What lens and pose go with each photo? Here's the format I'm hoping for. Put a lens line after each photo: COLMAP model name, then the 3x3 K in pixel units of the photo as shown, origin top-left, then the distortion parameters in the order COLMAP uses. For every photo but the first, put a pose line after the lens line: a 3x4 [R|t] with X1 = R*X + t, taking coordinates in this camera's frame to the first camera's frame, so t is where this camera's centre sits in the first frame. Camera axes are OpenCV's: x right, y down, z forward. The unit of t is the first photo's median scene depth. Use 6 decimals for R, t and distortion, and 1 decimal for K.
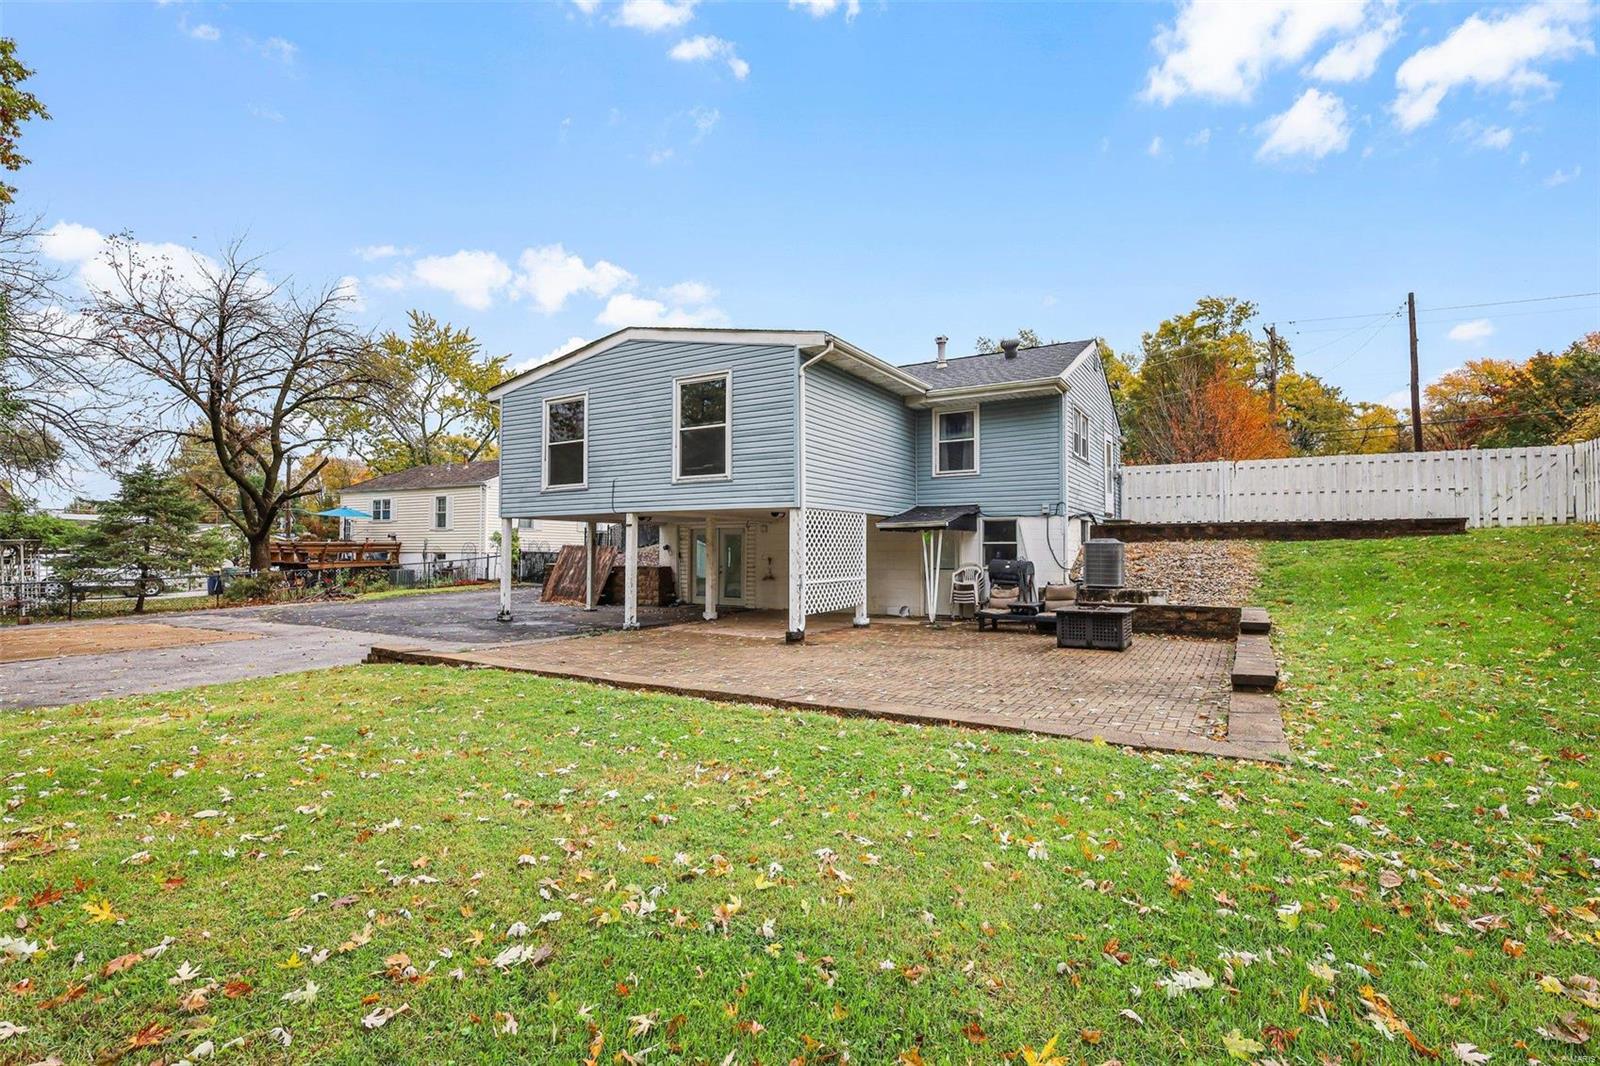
lens RADIAL K [[744.2, 0, 794.9], [0, 744.2, 502.7], [0, 0, 1]] dist [-0.019510, -0.000198]
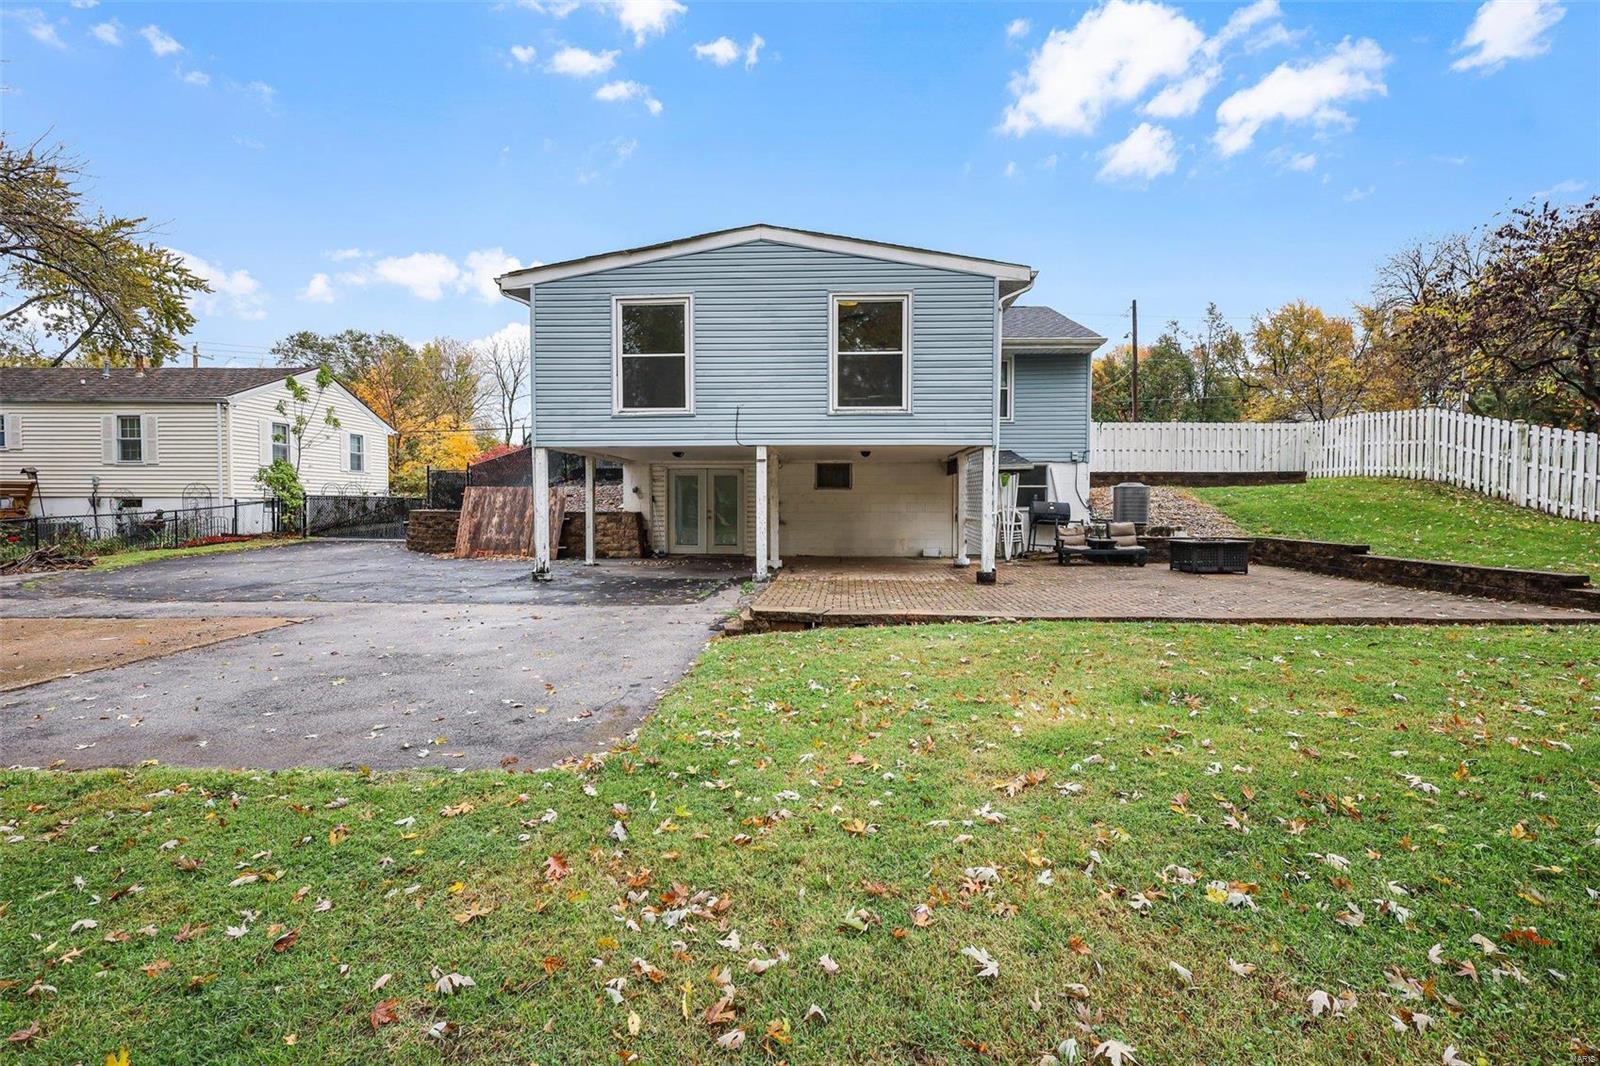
lens RADIAL K [[739.9, 0, 797.2], [0, 739.9, 515.9], [0, 0, 1]] dist [0.001776, 0.000197]
pose [[0.877602, -0.008458, 0.479316, -0.516259], [-0.031327, 0.996695, 0.074947, 0.025165], [-0.478365, -0.080789, 0.874437, 0.196988]]
